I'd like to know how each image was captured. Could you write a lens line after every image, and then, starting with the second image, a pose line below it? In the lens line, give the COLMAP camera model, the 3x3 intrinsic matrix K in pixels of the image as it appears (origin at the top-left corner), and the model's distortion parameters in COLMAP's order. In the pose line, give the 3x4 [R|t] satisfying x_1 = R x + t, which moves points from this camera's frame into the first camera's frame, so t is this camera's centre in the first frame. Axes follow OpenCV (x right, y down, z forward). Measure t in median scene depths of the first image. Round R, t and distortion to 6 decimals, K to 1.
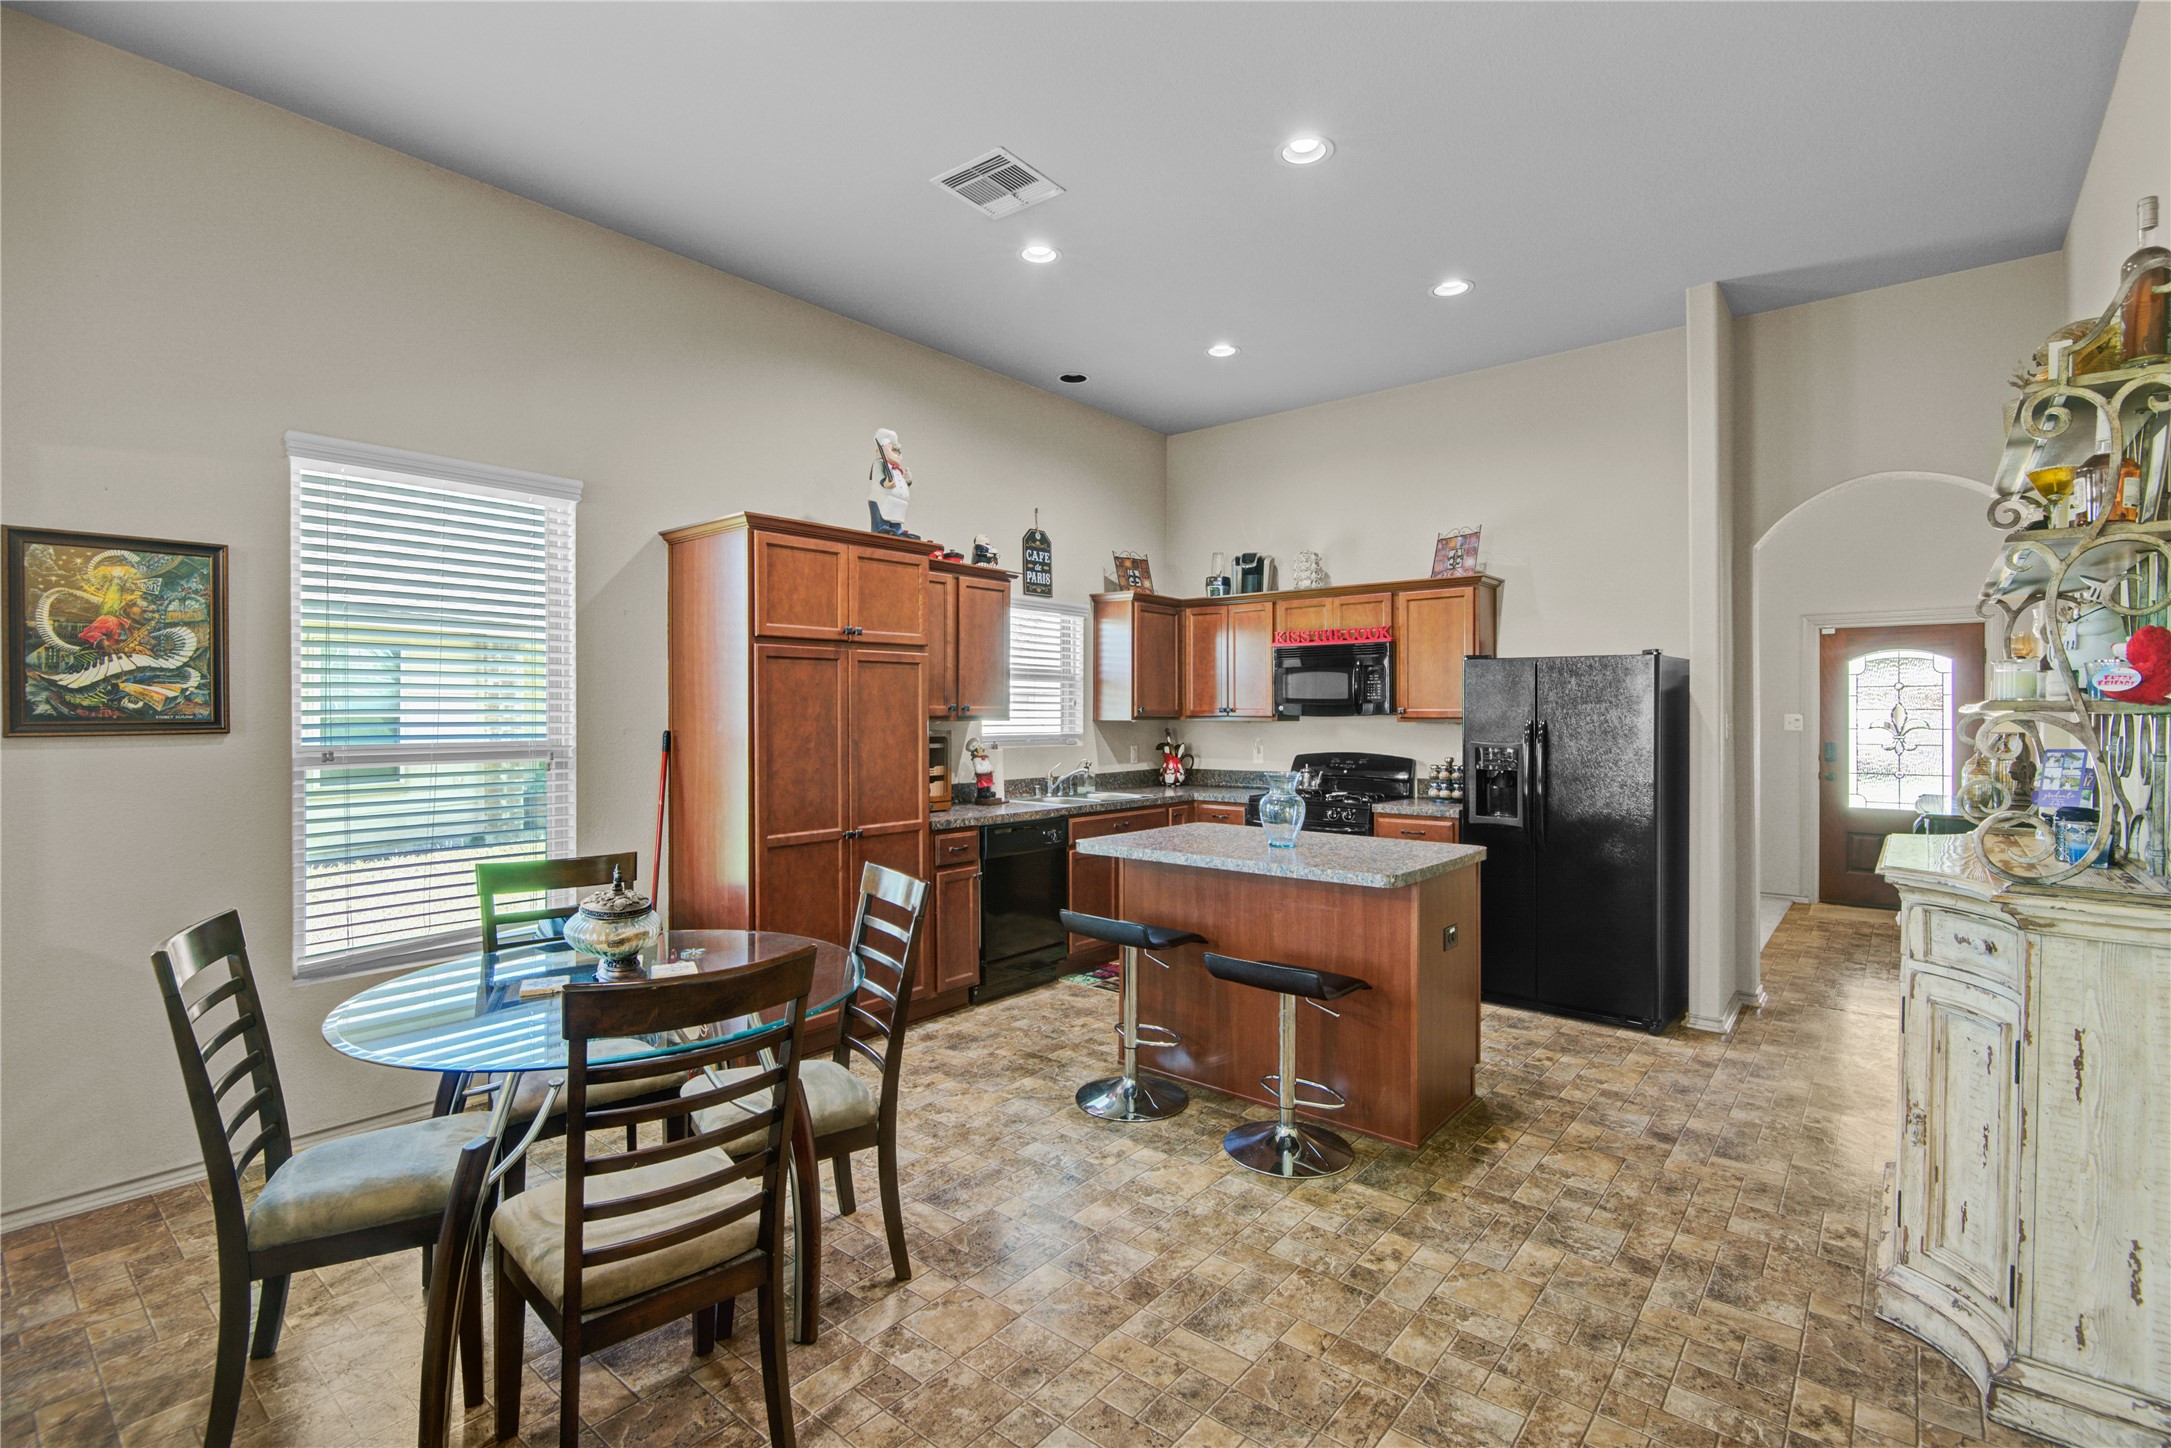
lens RADIAL K [[1011.6, 0, 1084.3], [0, 1011.6, 710.8], [0, 0, 1]] dist [-0.023943, 0.061478]
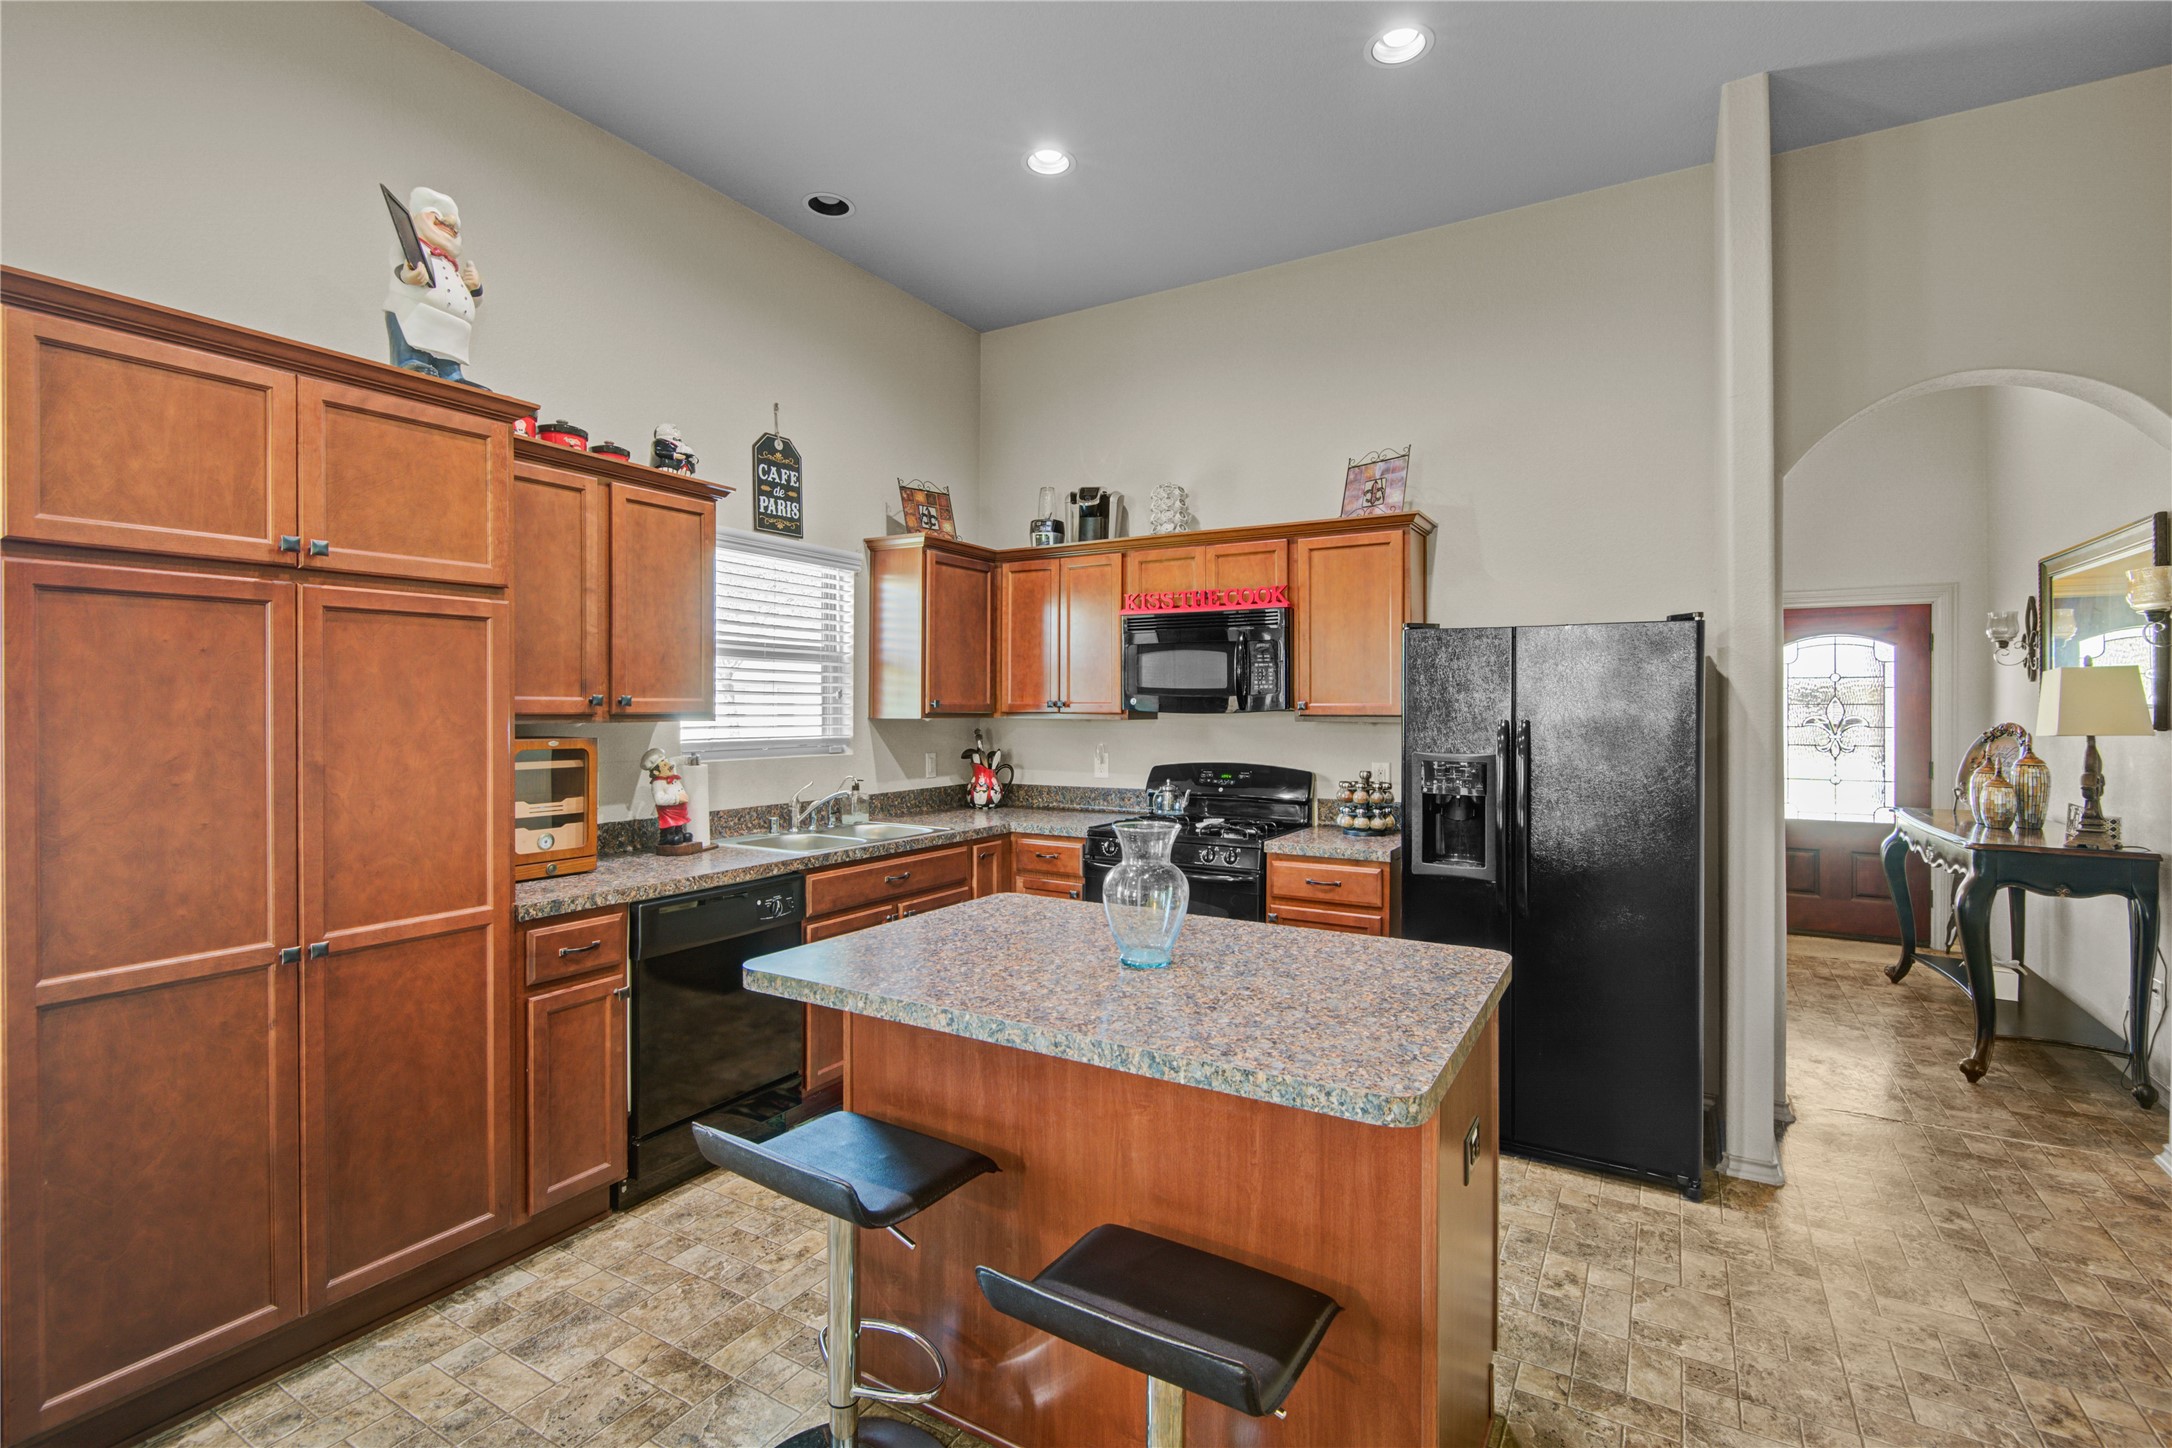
lens RADIAL K [[1016.9, 0, 1072.3], [0, 1016.9, 691.8], [0, 0, 1]] dist [-0.001733, 0.008390]
pose [[0.989880, 0.003138, 0.141869, 0.053832], [-0.001484, 0.999930, -0.011765, -0.001042], [-0.141896, 0.011436, 0.989815, 0.314288]]
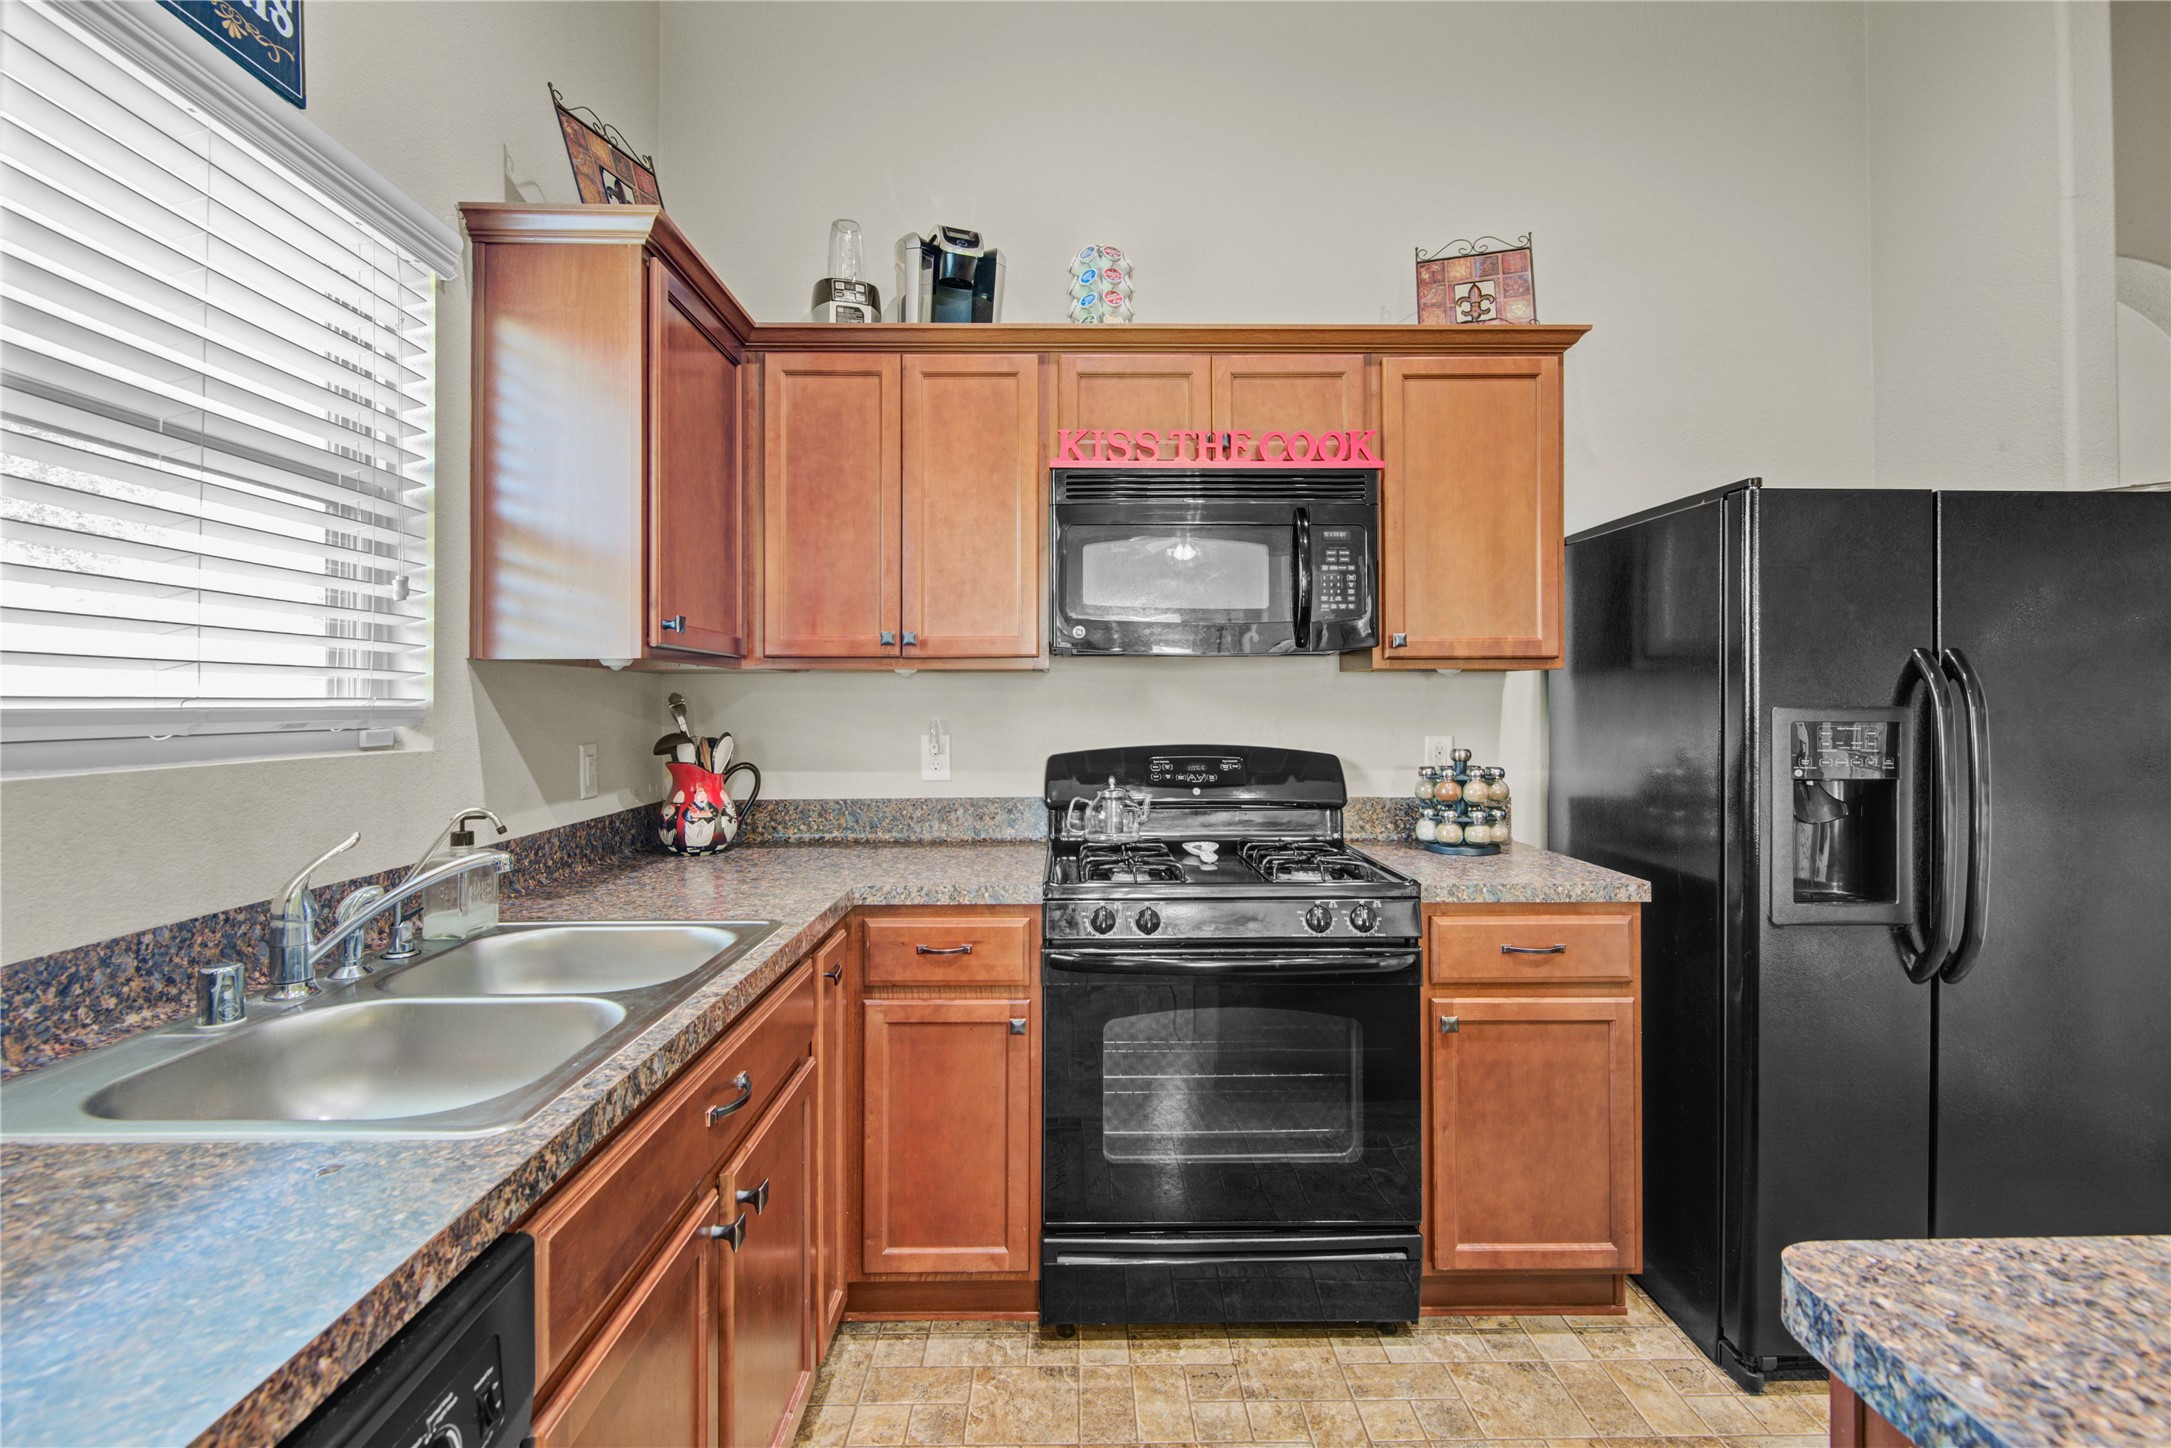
lens RADIAL K [[1000.7, 0, 1082.1], [0, 1000.7, 692.5], [0, 0, 1]] dist [0.019566, -0.013335]
pose [[0.763870, 0.002511, 0.645366, -0.046622], [0.000789, 0.999988, -0.004824, 0.022377], [-0.645370, 0.004194, 0.763859, 0.753751]]
